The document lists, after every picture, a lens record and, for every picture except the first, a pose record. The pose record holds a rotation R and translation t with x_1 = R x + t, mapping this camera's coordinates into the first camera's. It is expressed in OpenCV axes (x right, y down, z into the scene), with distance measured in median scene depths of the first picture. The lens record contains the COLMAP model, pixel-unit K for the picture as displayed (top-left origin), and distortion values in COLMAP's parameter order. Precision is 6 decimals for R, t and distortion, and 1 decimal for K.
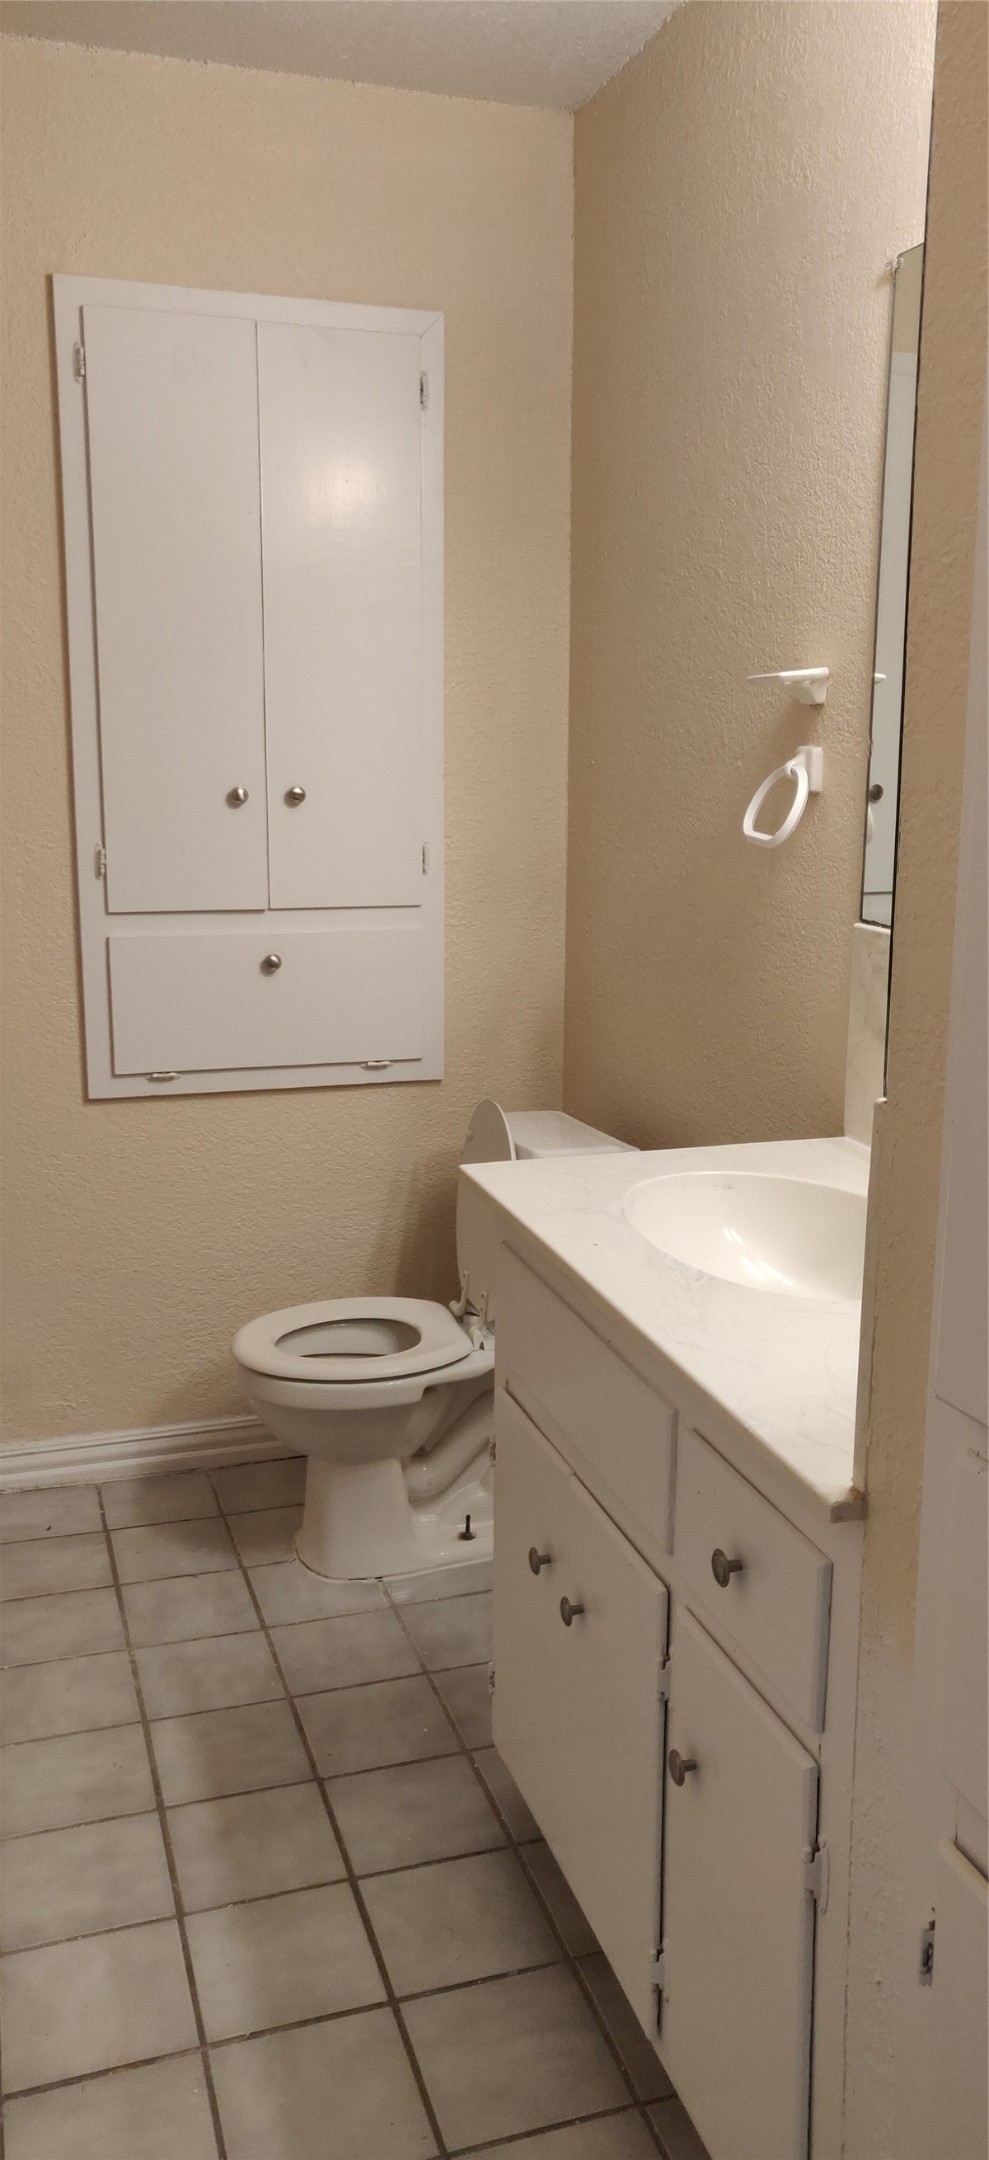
lens RADIAL K [[1614.4, 0, 494.5], [0, 1614.4, 1080.0], [0, 0, 1]] dist [-0.007008, 0.003468]
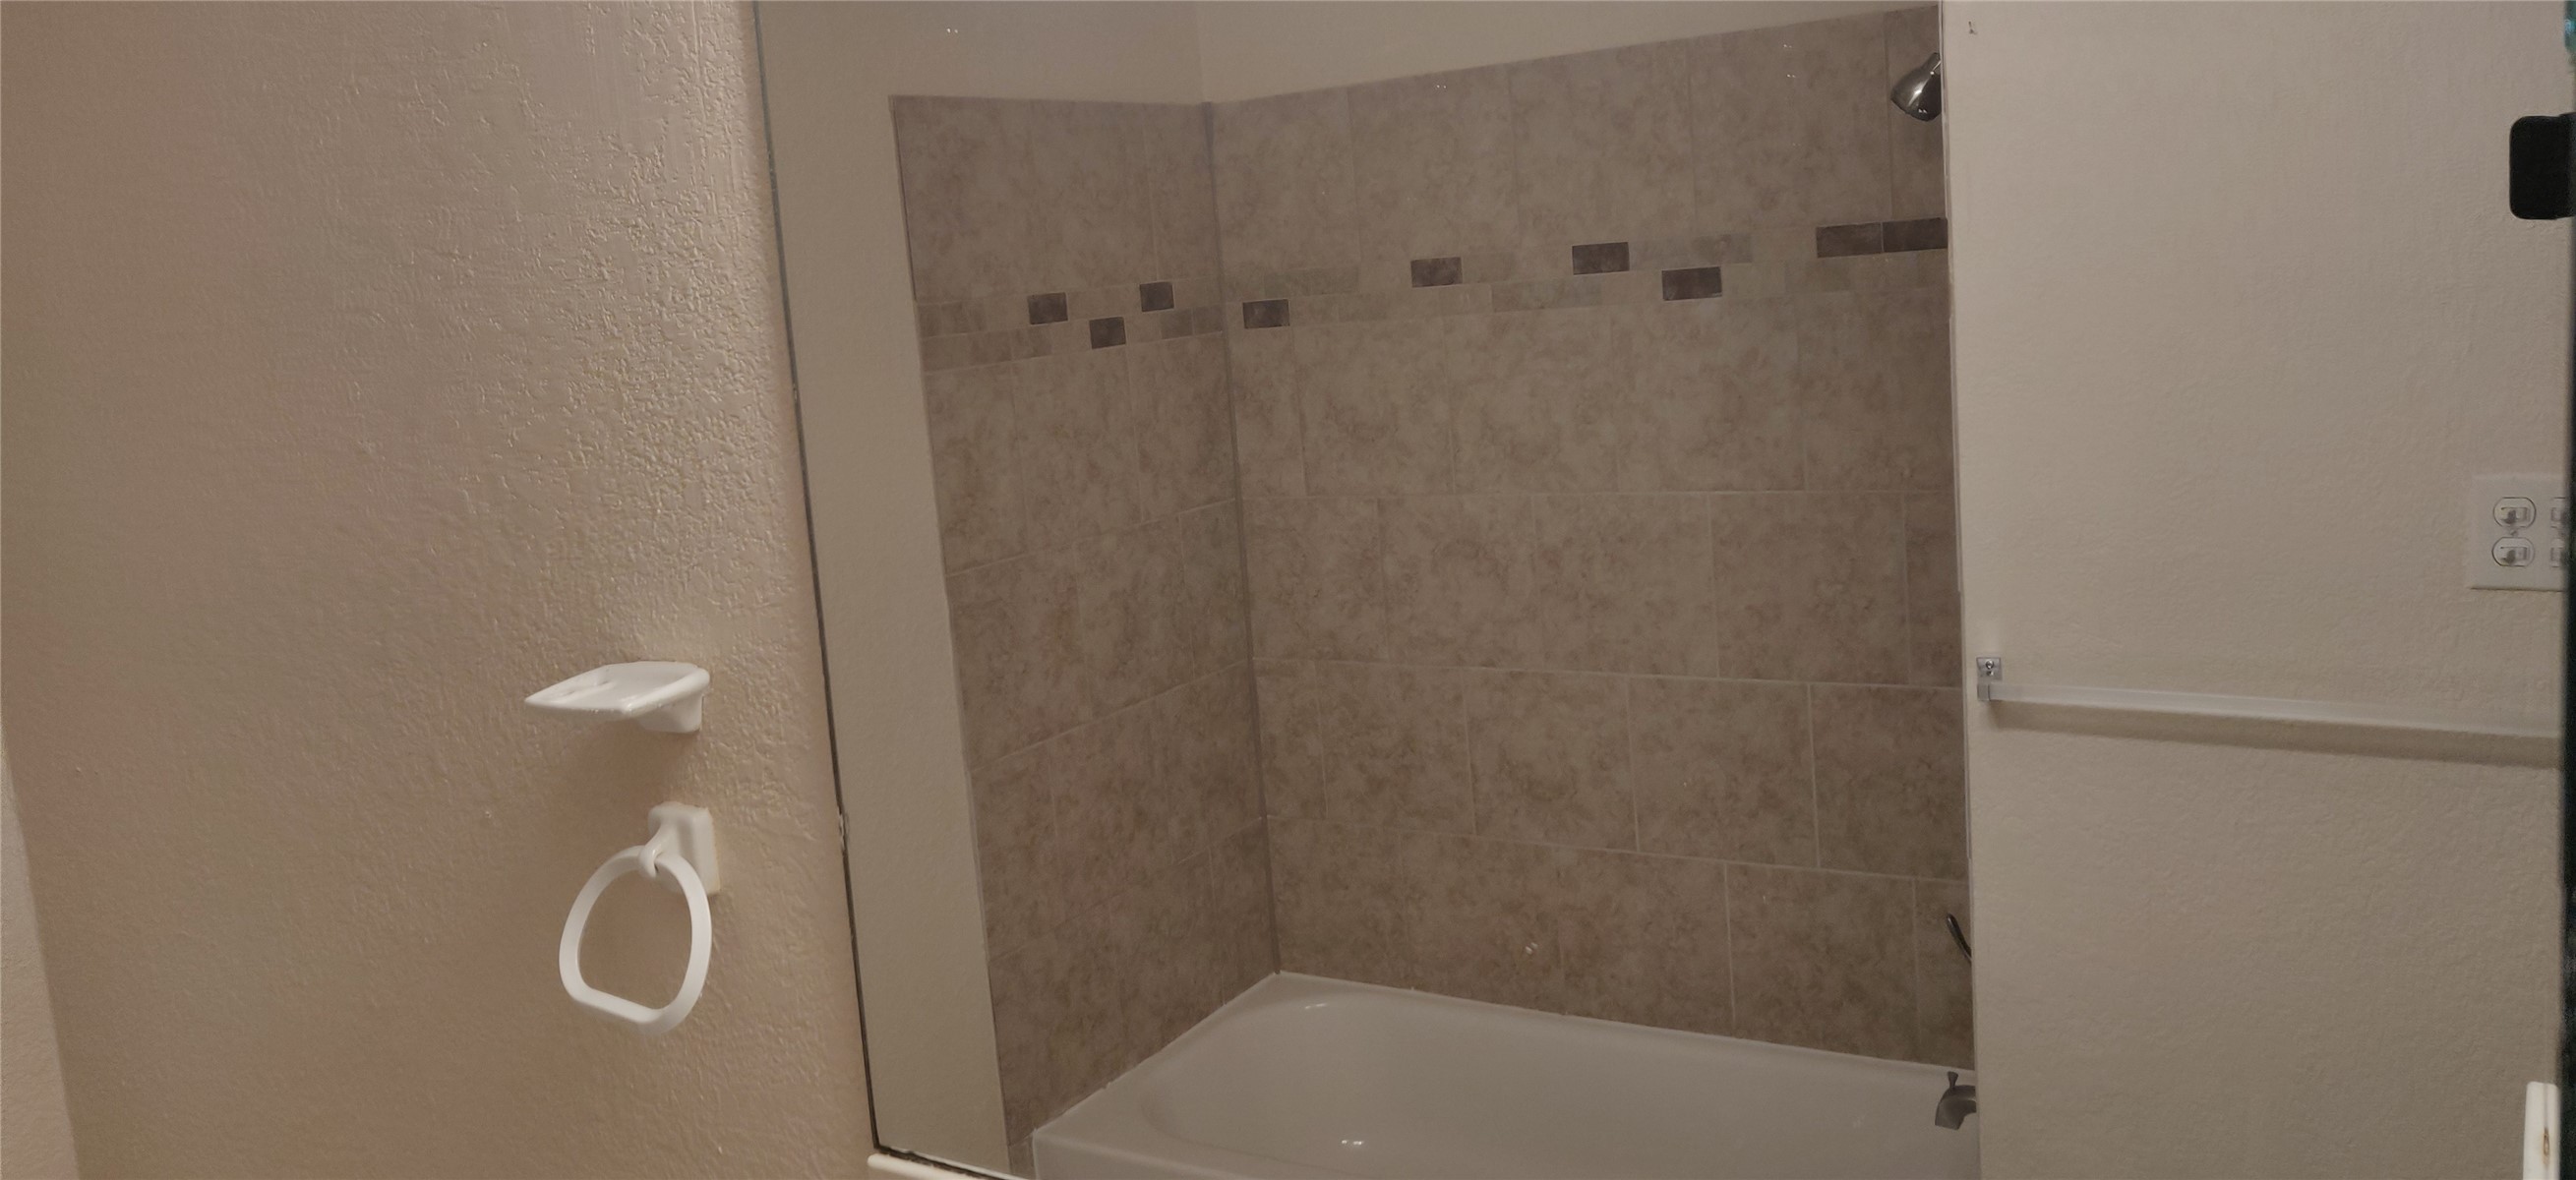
lens RADIAL K [[1925.1, 0, 1288.0], [0, 1925.1, 590.0], [0, 0, 1]] dist [-0.007008, 0.003468]
pose [[0.760091, -0.150950, 0.632041, -0.031346], [0.207268, 0.978159, -0.015647, -0.228425], [-0.615875, 0.142895, 0.774777, 0.409560]]
